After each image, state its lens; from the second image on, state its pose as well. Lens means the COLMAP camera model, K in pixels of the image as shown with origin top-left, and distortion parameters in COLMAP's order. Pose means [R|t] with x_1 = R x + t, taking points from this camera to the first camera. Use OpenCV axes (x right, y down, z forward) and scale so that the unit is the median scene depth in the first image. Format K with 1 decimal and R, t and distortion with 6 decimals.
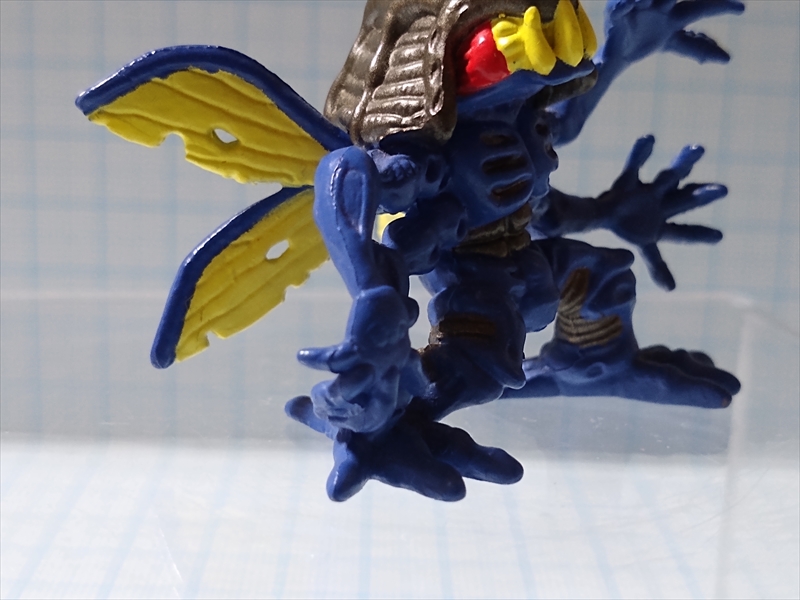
lens RADIAL K [[1346.8, 0, 400.0], [0, 1346.8, 300.0], [0, 0, 1]] dist [0.230912, -1.312385]
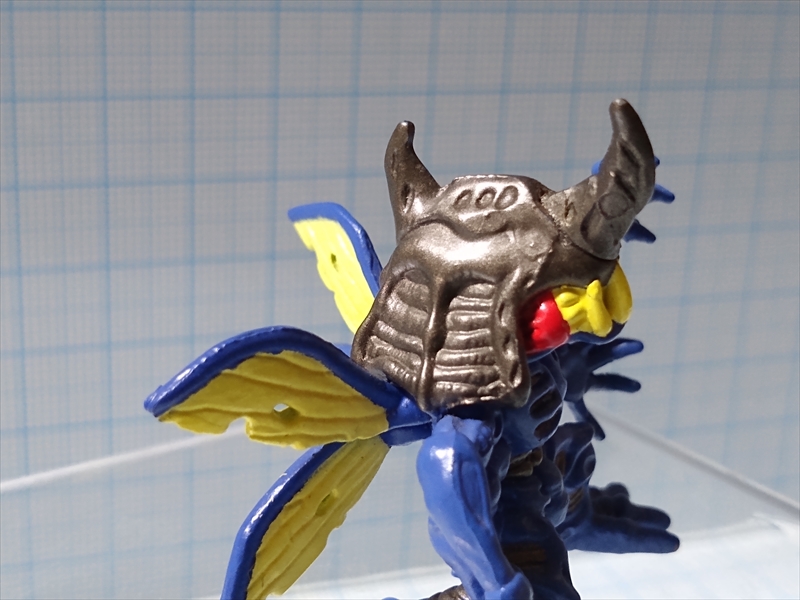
lens RADIAL K [[1346.8, 0, 400.0], [0, 1346.8, 300.0], [0, 0, 1]] dist [0.230912, -1.312385]
pose [[0.924423, -0.112546, 0.364384, -0.408410], [0.070122, 0.989334, 0.127679, -0.325262], [-0.374867, -0.092478, 0.922455, 0.065820]]
